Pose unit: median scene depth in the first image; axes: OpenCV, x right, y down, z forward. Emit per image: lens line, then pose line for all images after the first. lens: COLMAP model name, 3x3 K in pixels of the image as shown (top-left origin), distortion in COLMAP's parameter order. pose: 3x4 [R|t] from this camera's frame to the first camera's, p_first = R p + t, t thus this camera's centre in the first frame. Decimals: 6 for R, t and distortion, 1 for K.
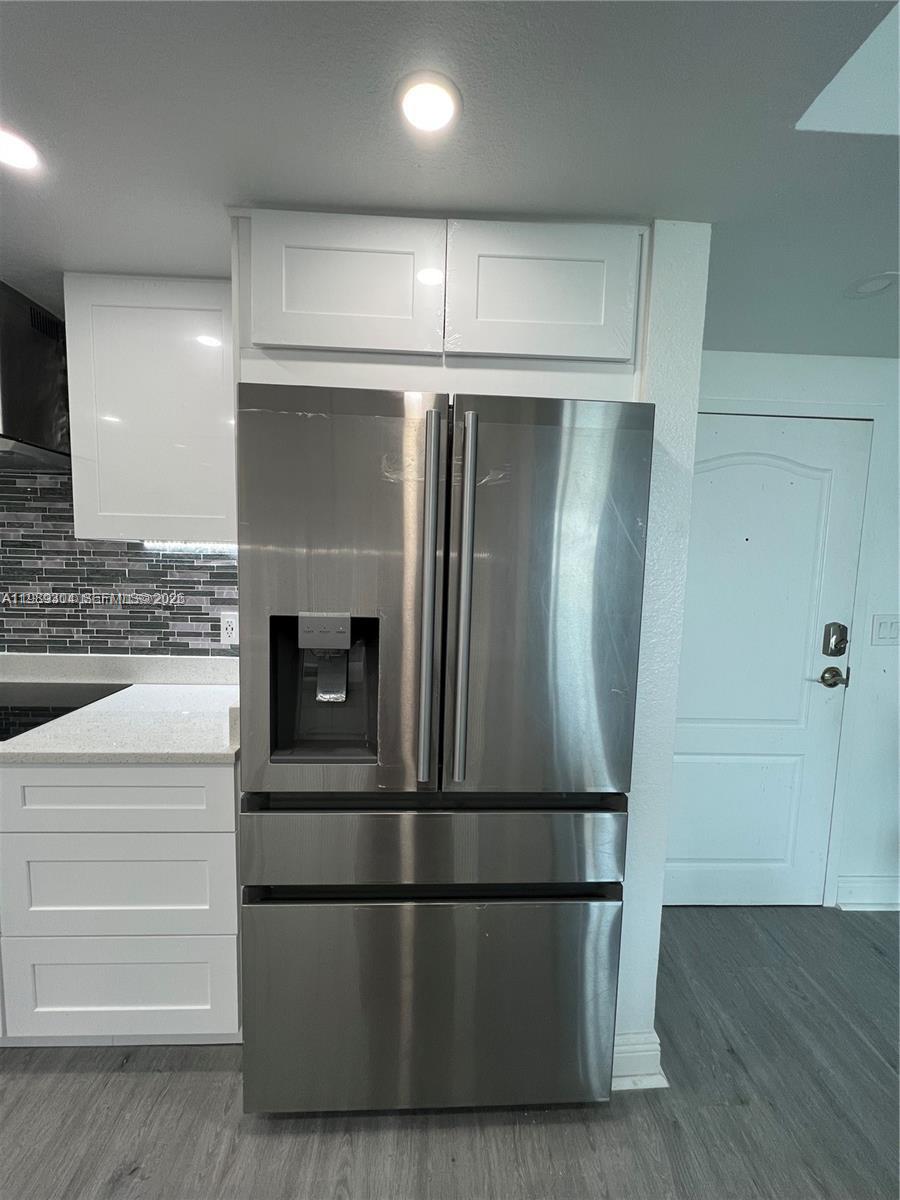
lens RADIAL K [[443.1, 0, 449.8], [0, 443.1, 595.5], [0, 0, 1]] dist [-0.011492, -0.000611]
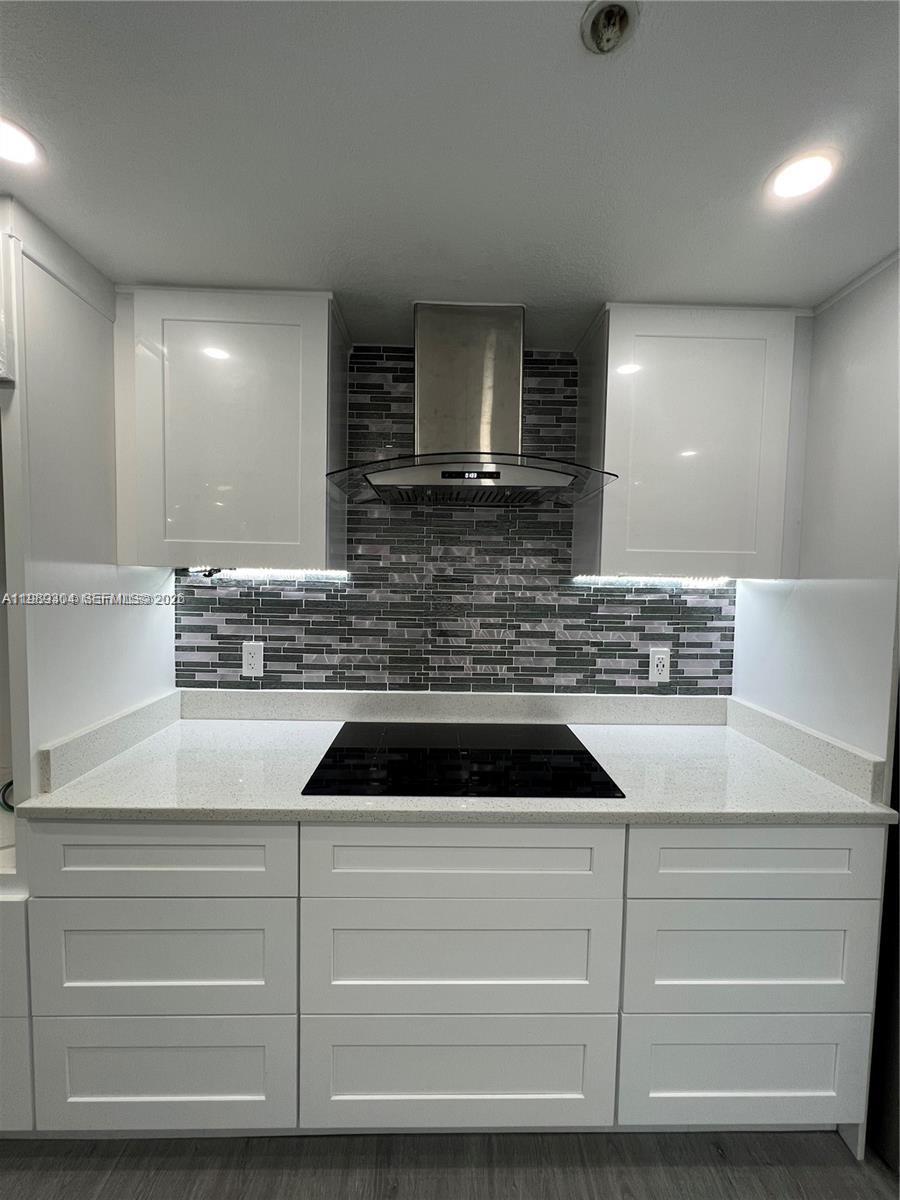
lens RADIAL K [[479.2, 0, 449.8], [0, 479.2, 600.5], [0, 0, 1]] dist [0.002229, 0.000802]
pose [[0.999842, -0.004998, -0.017066, -0.942014], [0.004244, 0.999025, -0.043944, -0.021799], [0.017269, 0.043864, 0.998888, -0.052779]]
